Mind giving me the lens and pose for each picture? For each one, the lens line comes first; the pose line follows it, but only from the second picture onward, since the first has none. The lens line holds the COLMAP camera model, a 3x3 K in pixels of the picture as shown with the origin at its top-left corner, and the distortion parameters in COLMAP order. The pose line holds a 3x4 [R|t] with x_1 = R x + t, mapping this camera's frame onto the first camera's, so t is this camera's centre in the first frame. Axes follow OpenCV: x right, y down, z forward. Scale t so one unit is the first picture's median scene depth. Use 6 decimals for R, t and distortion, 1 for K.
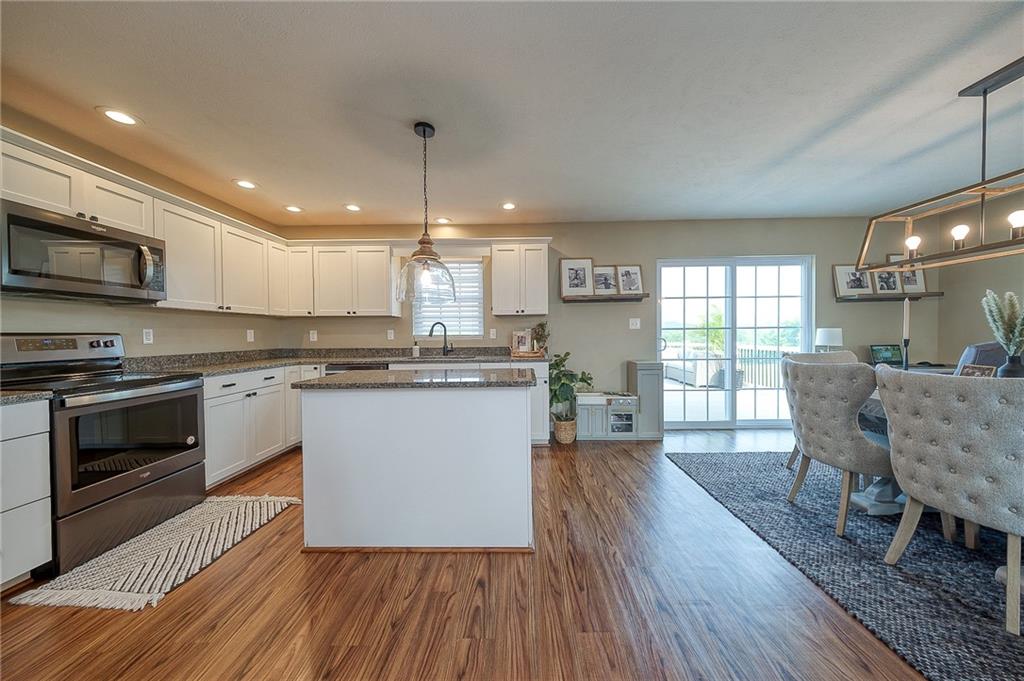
lens RADIAL K [[342.5, 0, 515.9], [0, 342.5, 340.4], [0, 0, 1]] dist [0.000625, -0.000735]
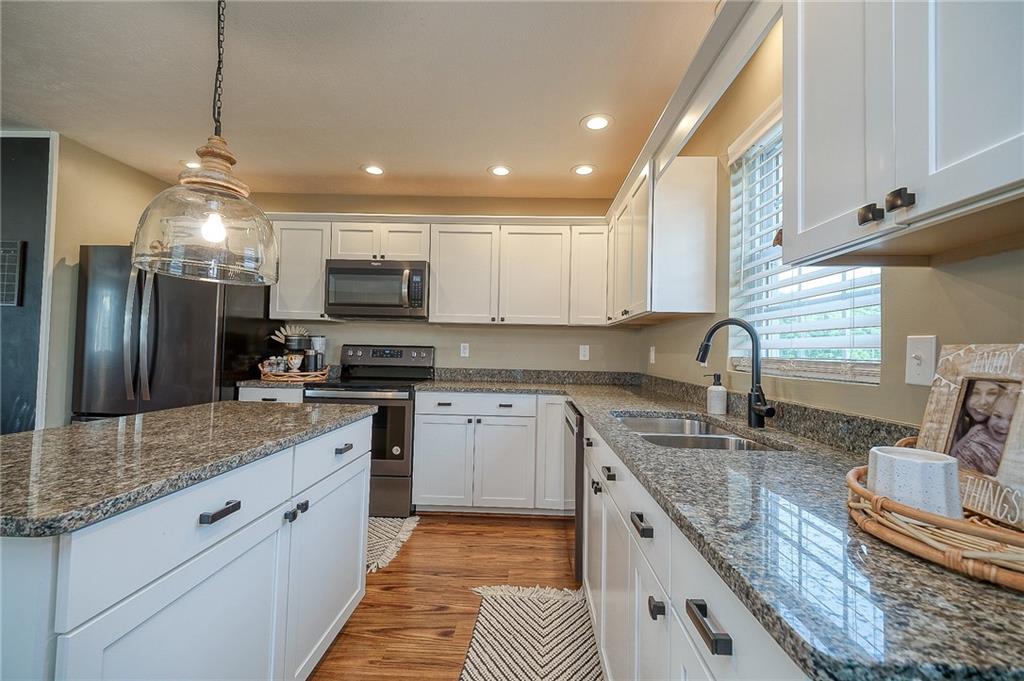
lens RADIAL K [[428.4, 0, 513.5], [0, 428.4, 339.0], [0, 0, 1]] dist [0.010360, 0.000783]
pose [[-0.007889, -0.020523, -0.999758, 0.217866], [-0.039015, 0.999034, -0.020201, -0.018881], [0.999207, 0.038847, -0.008682, 0.877830]]
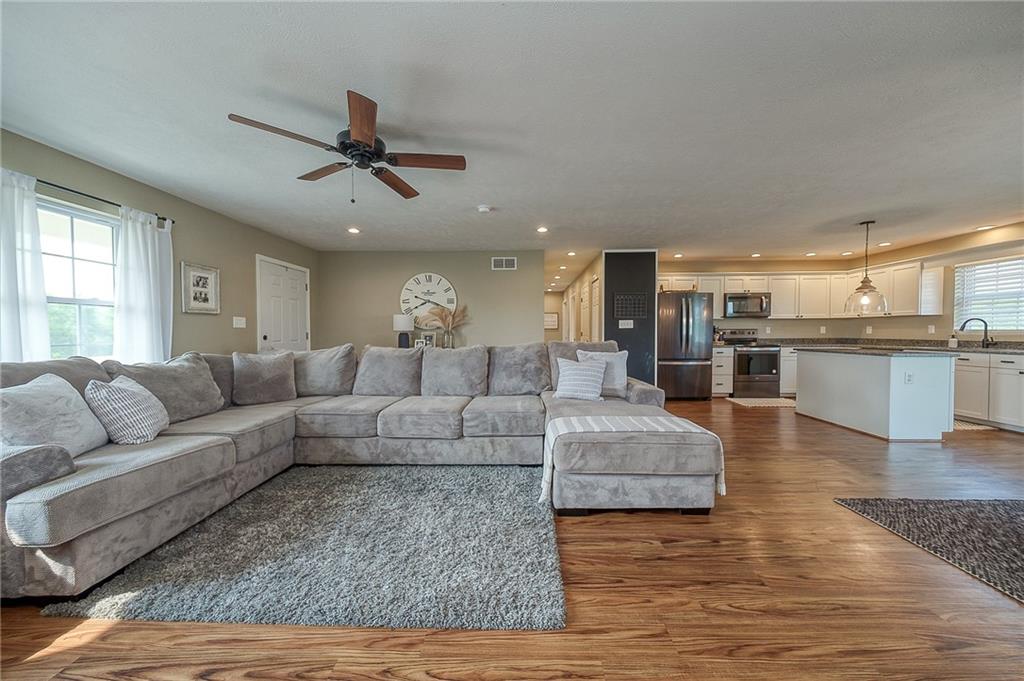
lens RADIAL K [[342.5, 0, 516.5], [0, 342.5, 339.0], [0, 0, 1]] dist [0.000625, -0.000735]
pose [[-0.009571, 0.029194, -0.999528, 1.037104], [-0.012155, 0.999496, 0.029310, 0.000599], [0.999880, 0.012430, -0.009211, -0.575993]]
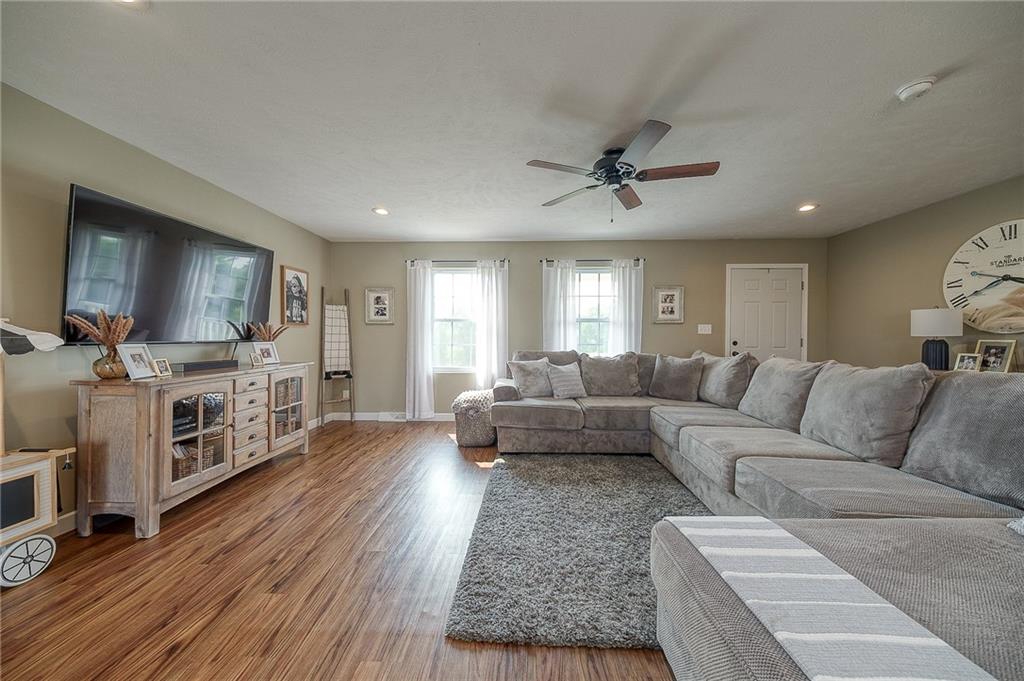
lens RADIAL K [[342.5, 0, 502.2], [0, 342.5, 340.6], [0, 0, 1]] dist [0.000625, -0.000735]
pose [[-0.999364, 0.005586, 0.035213, 0.607476], [0.006481, 0.999657, 0.025375, -0.004490], [-0.035059, 0.025587, -0.999058, -0.174150]]
